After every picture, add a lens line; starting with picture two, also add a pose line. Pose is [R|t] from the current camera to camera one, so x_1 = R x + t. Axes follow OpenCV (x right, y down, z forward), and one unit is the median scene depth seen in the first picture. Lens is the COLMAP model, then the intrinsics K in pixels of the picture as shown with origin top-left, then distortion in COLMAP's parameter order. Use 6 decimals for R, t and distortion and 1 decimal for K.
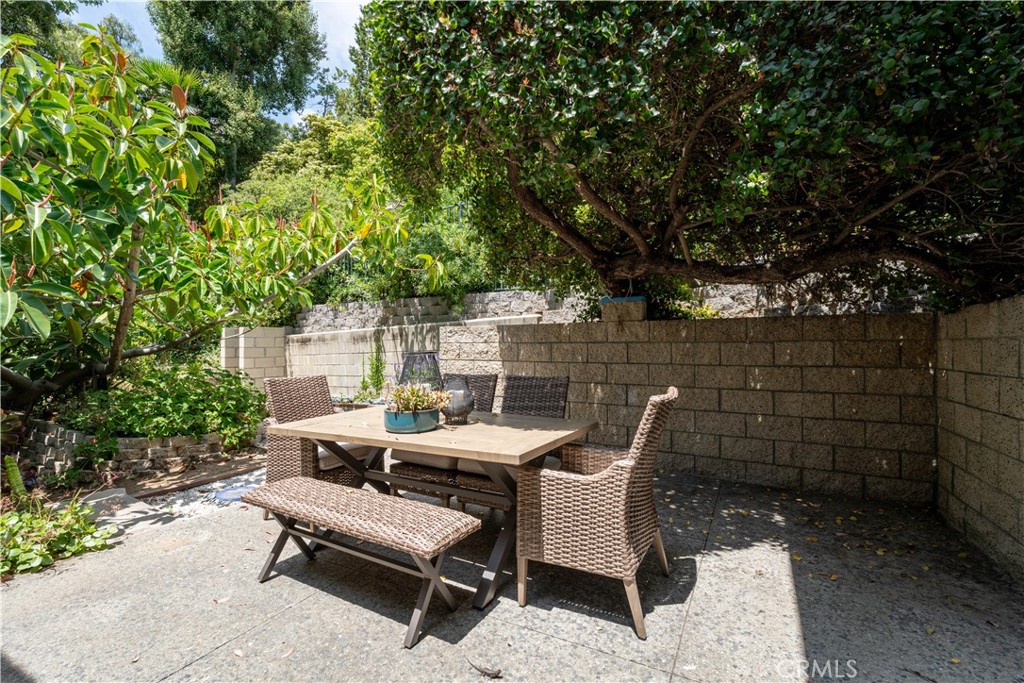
lens RADIAL K [[443.5, 0, 508.5], [0, 443.5, 344.7], [0, 0, 1]] dist [-0.019609, 0.000458]
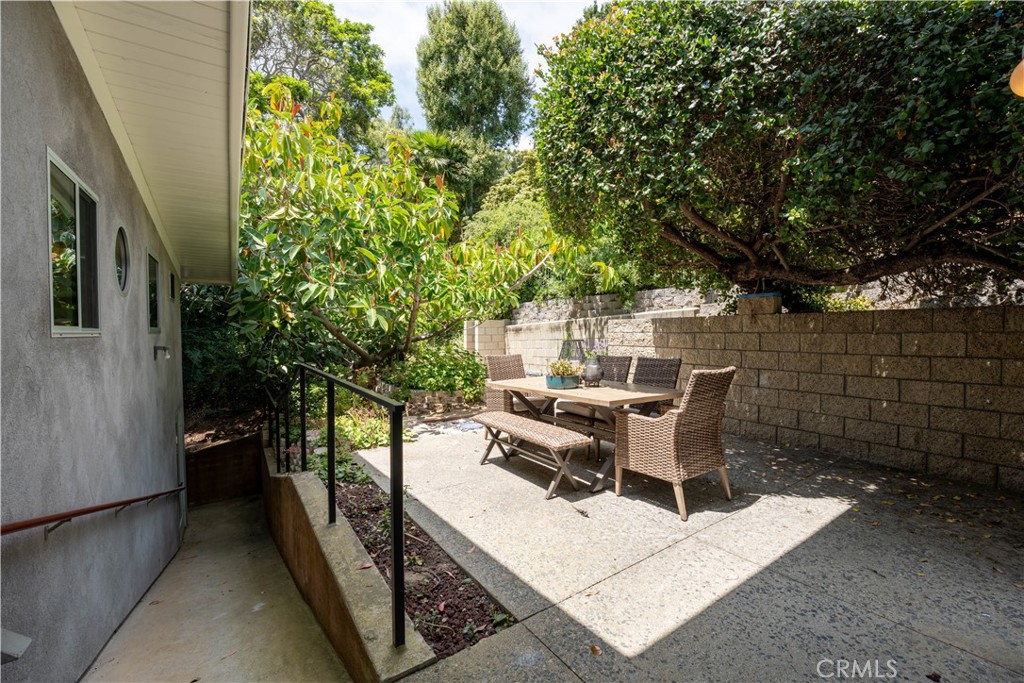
lens RADIAL K [[413.5, 0, 513.0], [0, 413.5, 349.1], [0, 0, 1]] dist [-0.018307, -0.000088]
pose [[0.894782, 0.017962, -0.446143, 0.189444], [0.001091, 0.999100, 0.042414, -0.009527], [0.446503, -0.038438, 0.893956, -0.278679]]
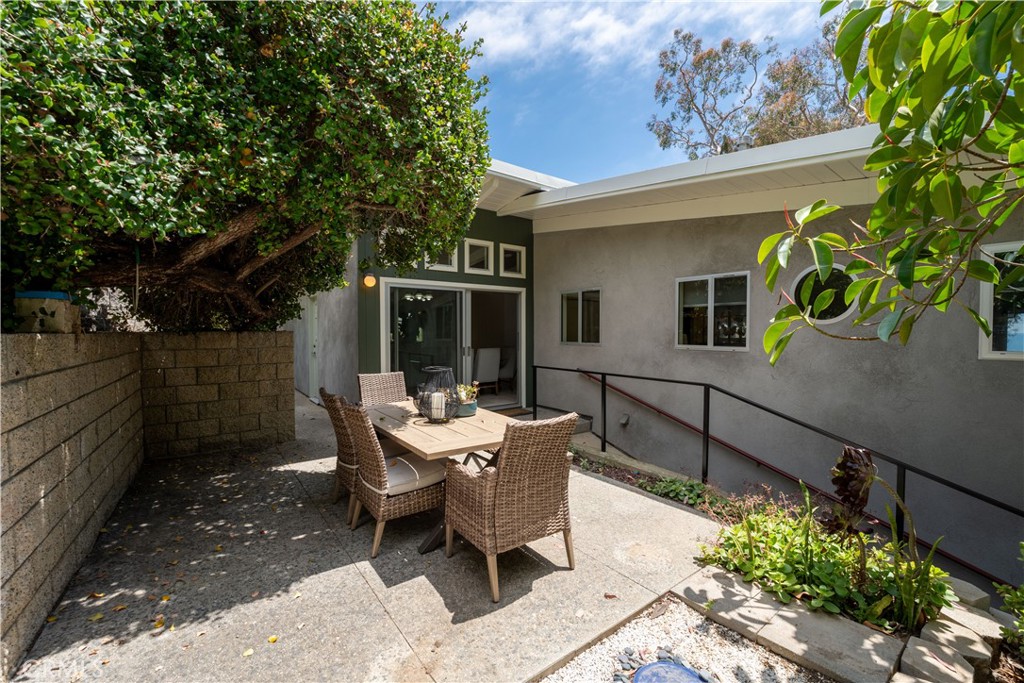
lens RADIAL K [[413.5, 0, 513.0], [0, 413.5, 349.1], [0, 0, 1]] dist [-0.018307, -0.000088]
pose [[-0.914775, -0.016989, 0.403606, -0.614647], [0.000632, 0.999054, 0.043486, -0.060481], [-0.403963, 0.040034, -0.913899, 1.421572]]
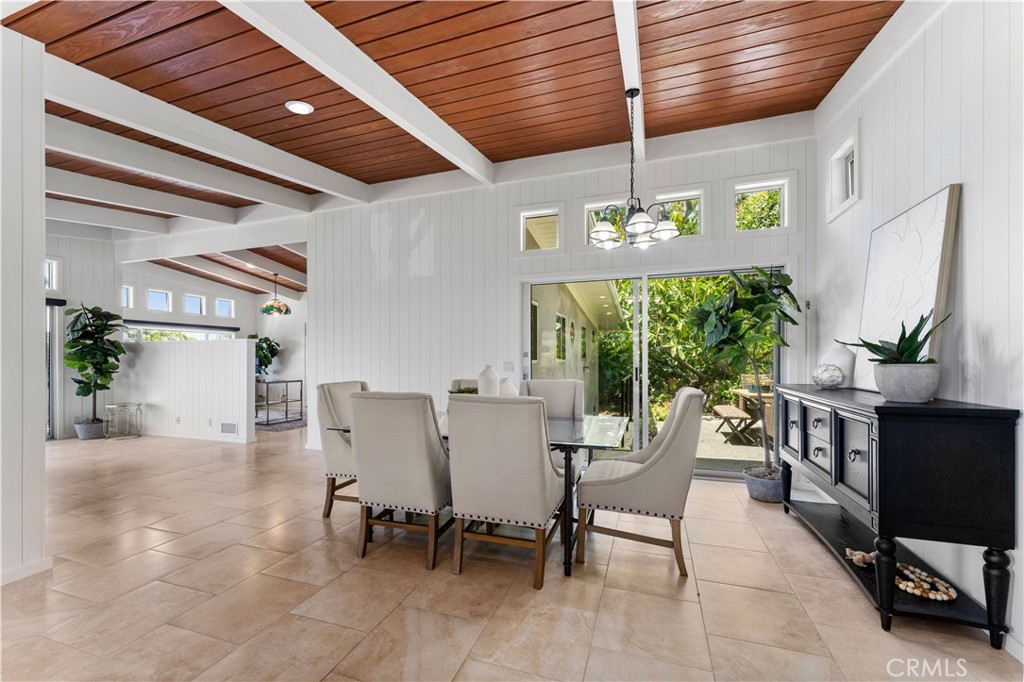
lens RADIAL K [[413.5, 0, 513.0], [0, 413.5, 348.6], [0, 0, 1]] dist [-0.018307, -0.000088]
pose [[0.178850, -0.022215, -0.983626, 1.324929], [0.003017, 0.999753, -0.022031, -0.025745], [0.983872, 0.000973, 0.178873, -0.631776]]
